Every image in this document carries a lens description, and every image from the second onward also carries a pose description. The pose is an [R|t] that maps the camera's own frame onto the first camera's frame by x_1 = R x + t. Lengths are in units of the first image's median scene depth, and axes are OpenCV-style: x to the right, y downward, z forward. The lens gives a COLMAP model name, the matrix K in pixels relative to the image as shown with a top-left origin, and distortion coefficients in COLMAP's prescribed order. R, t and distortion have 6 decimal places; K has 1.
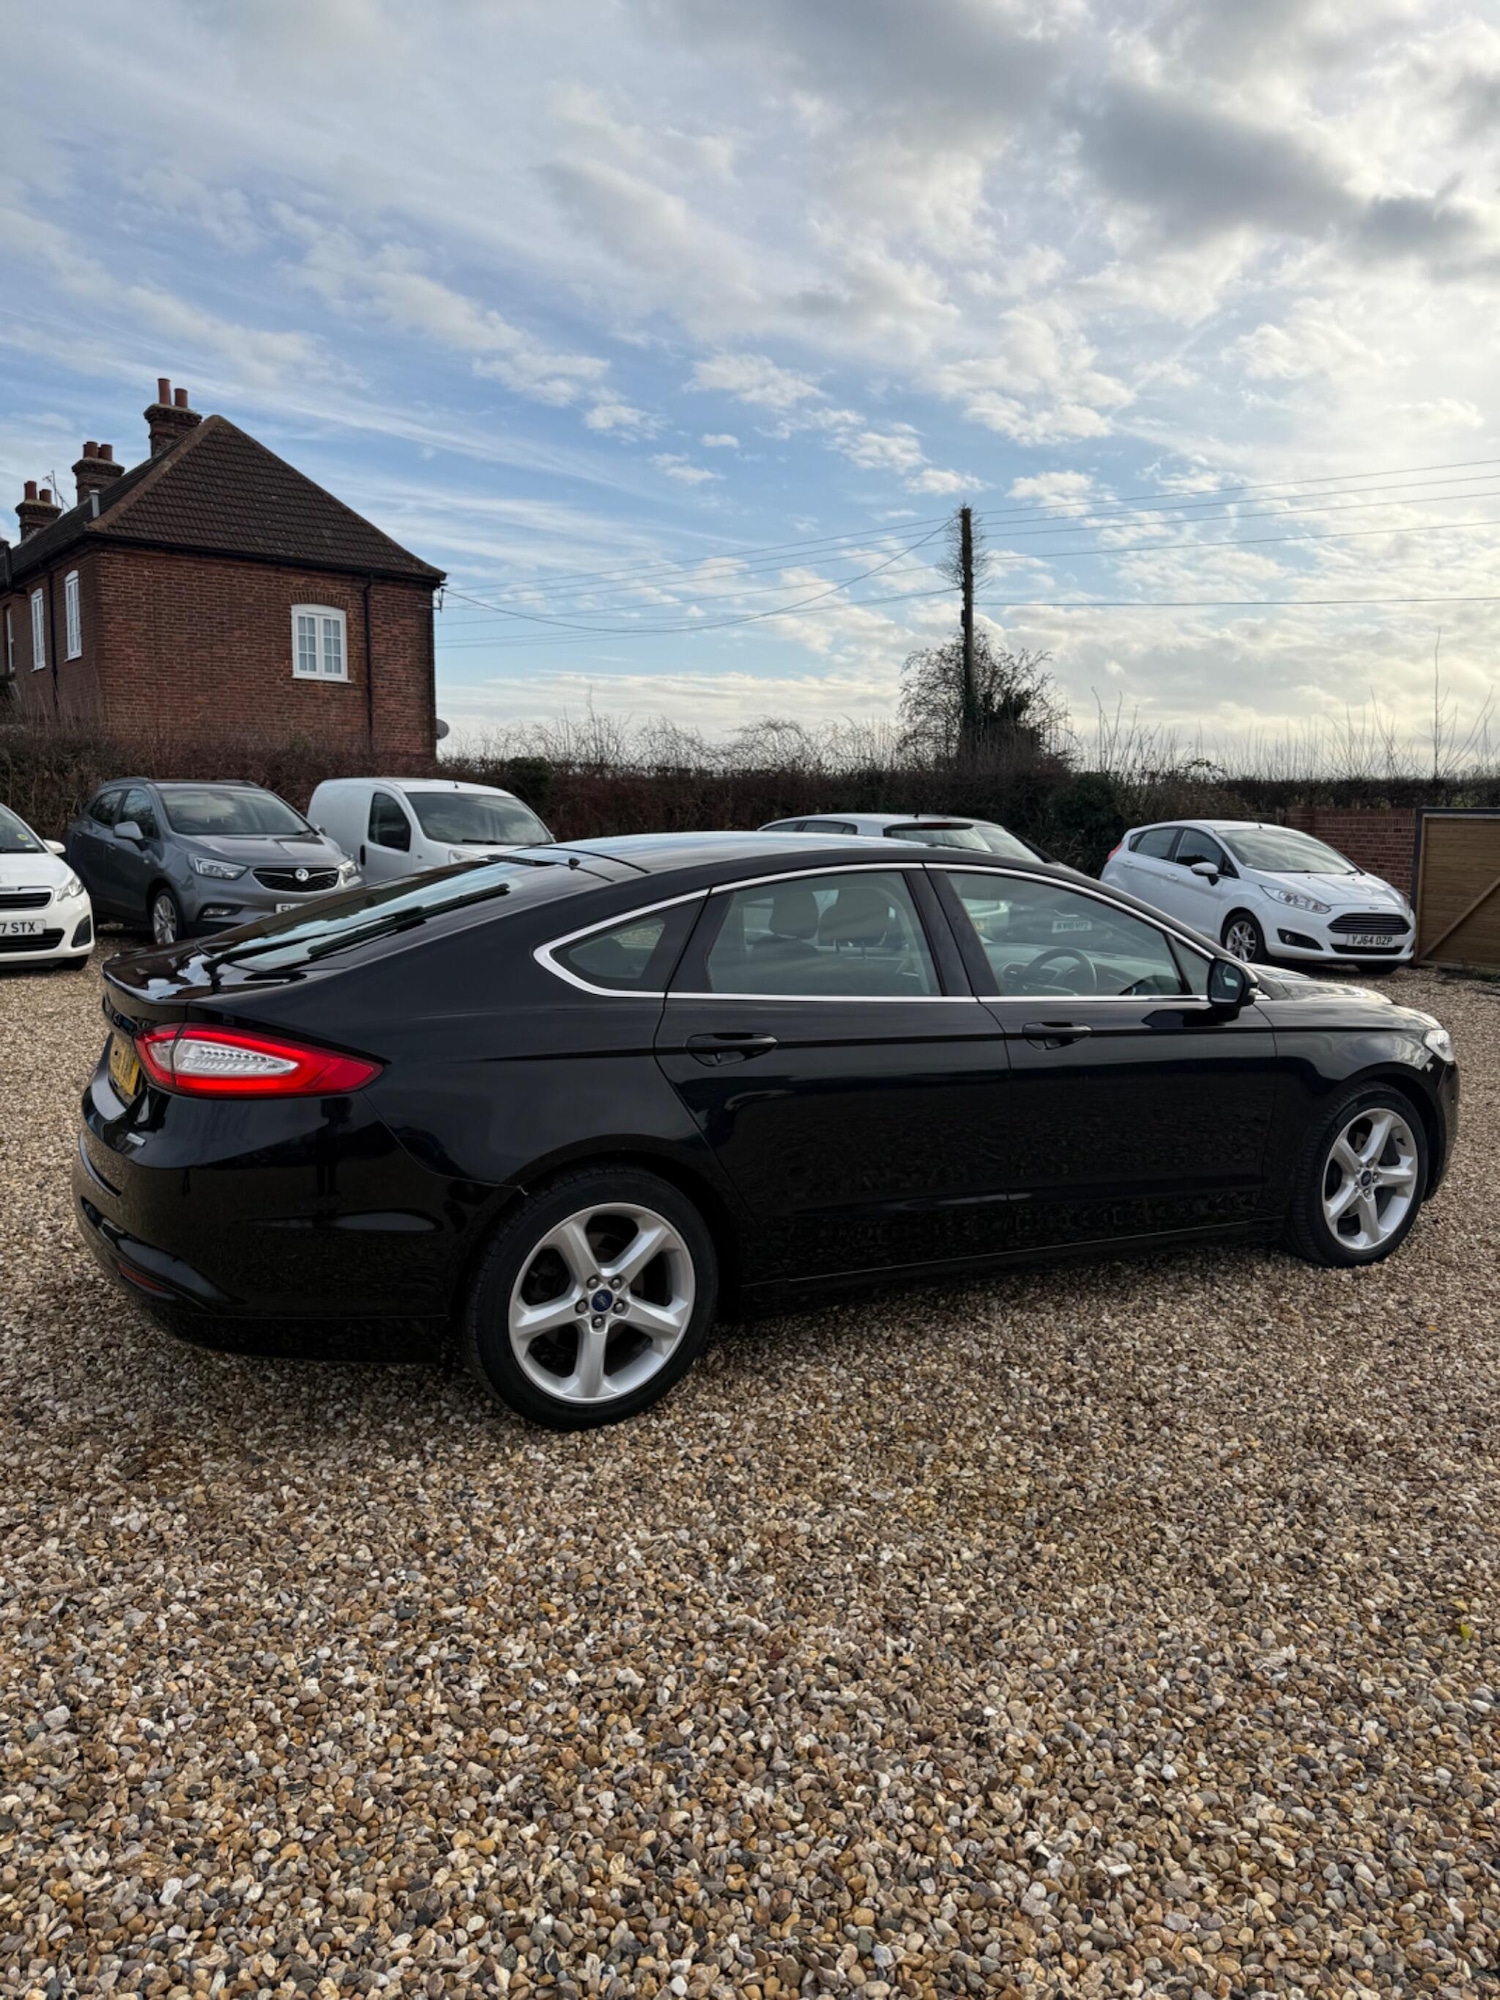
lens RADIAL K [[1517.5, 0, 719.7], [0, 1517.5, 998.8], [0, 0, 1]] dist [0.061537, -0.096080]
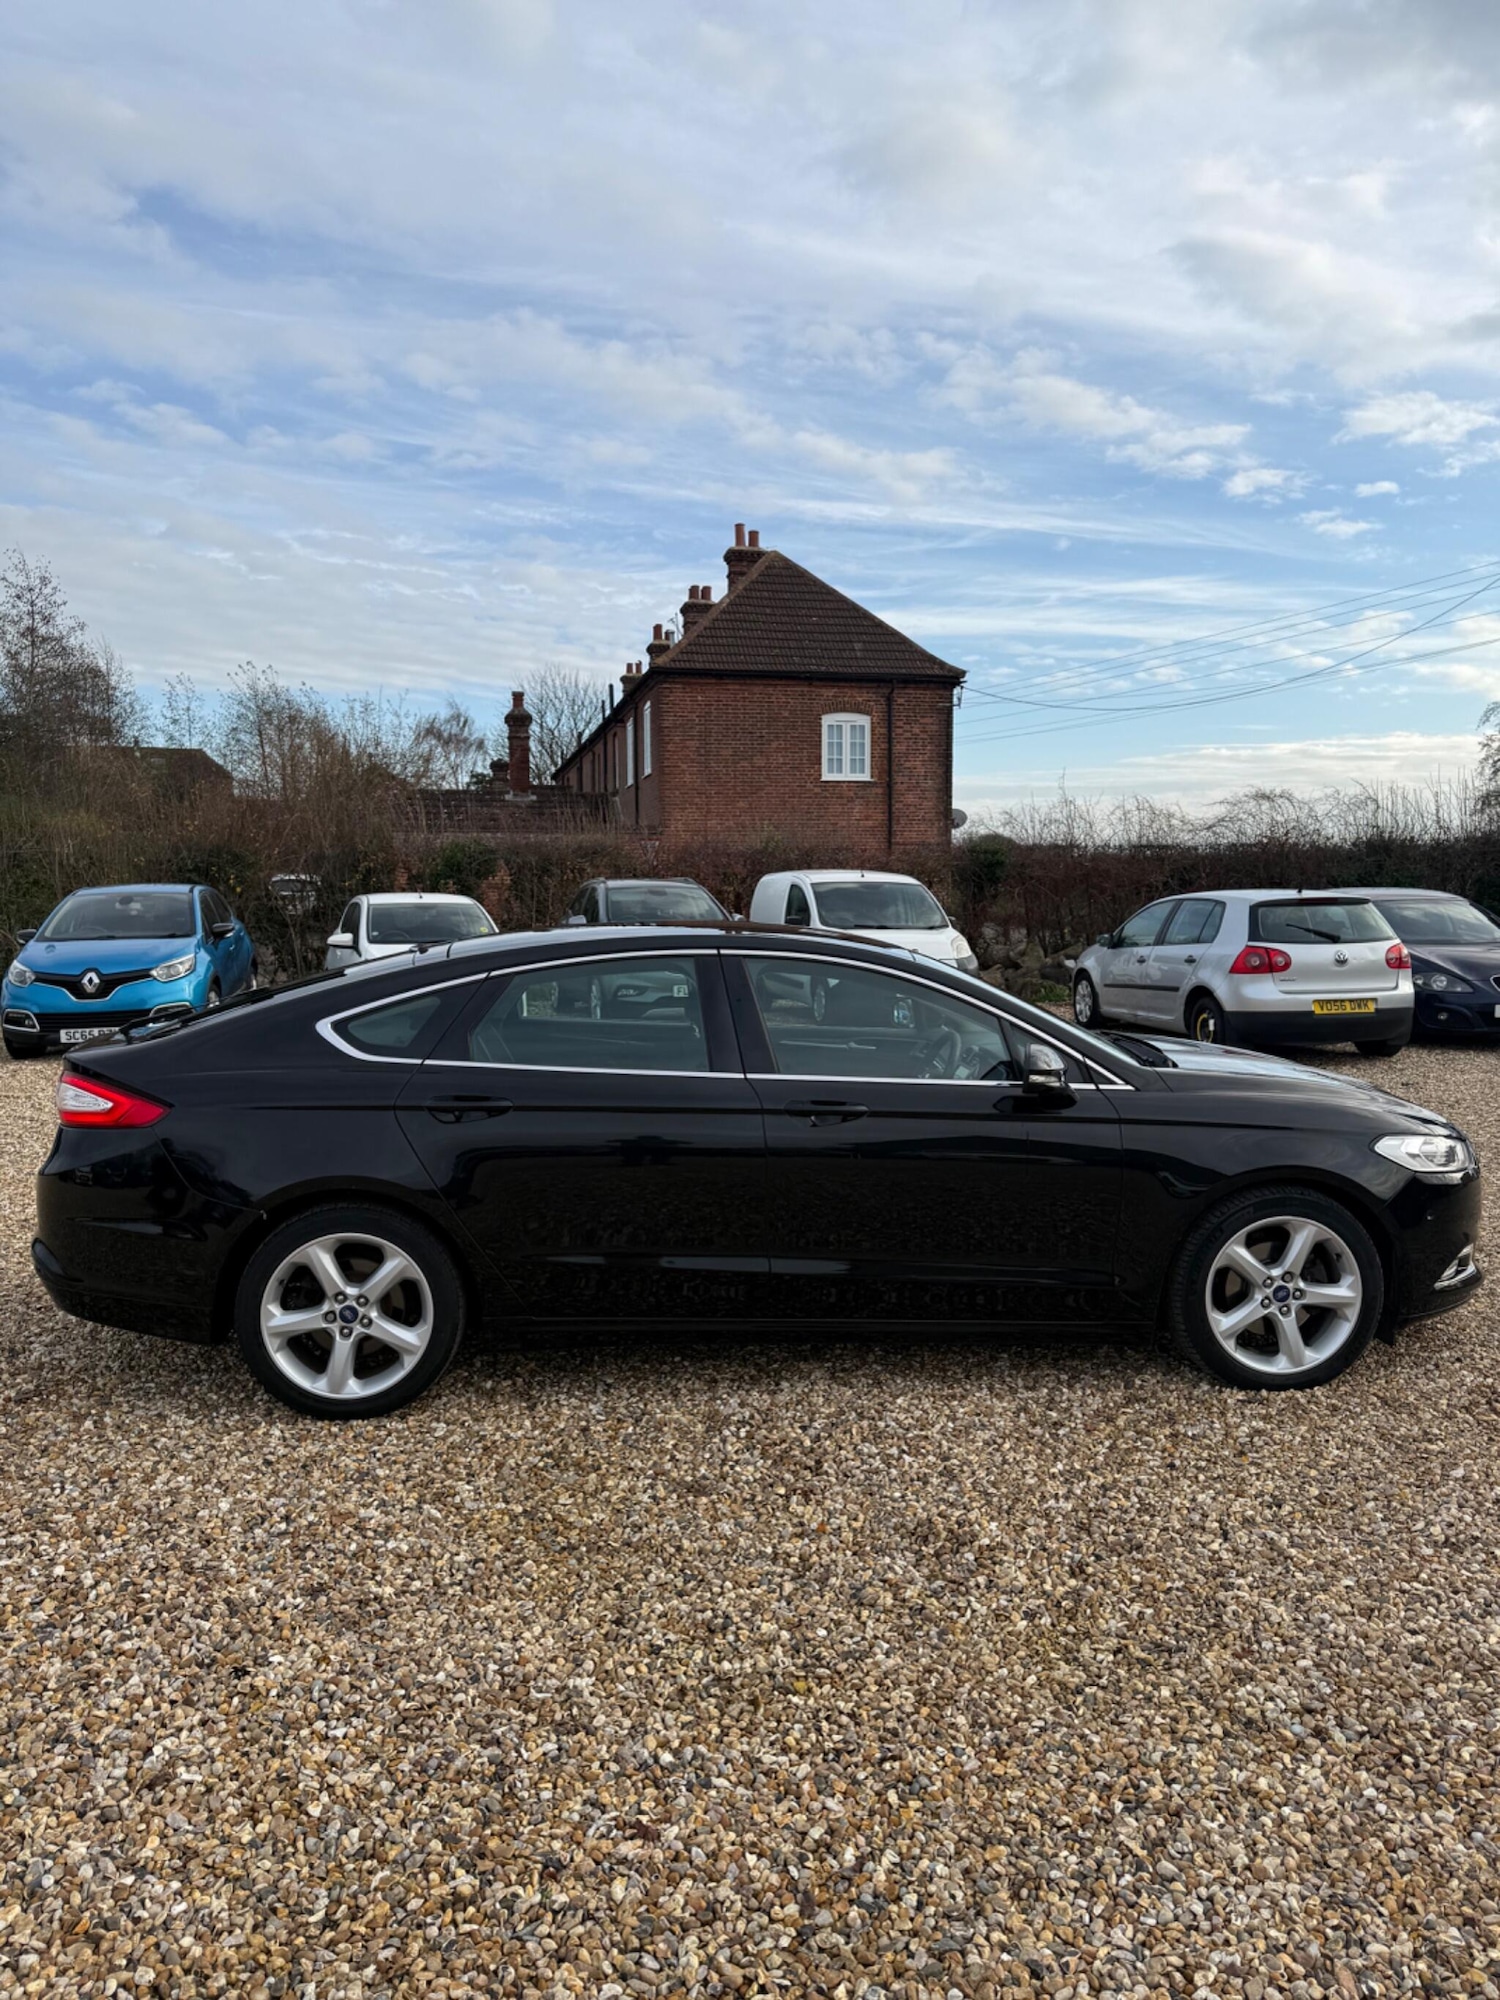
lens RADIAL K [[1534.0, 0, 748.9], [0, 1534.0, 1030.8], [0, 0, 1]] dist [0.016667, -0.030241]
pose [[0.884656, 0.017949, -0.465899, 0.117002], [-0.033099, 0.999155, -0.024355, -0.001047], [0.465068, 0.036966, 0.884503, 0.009726]]
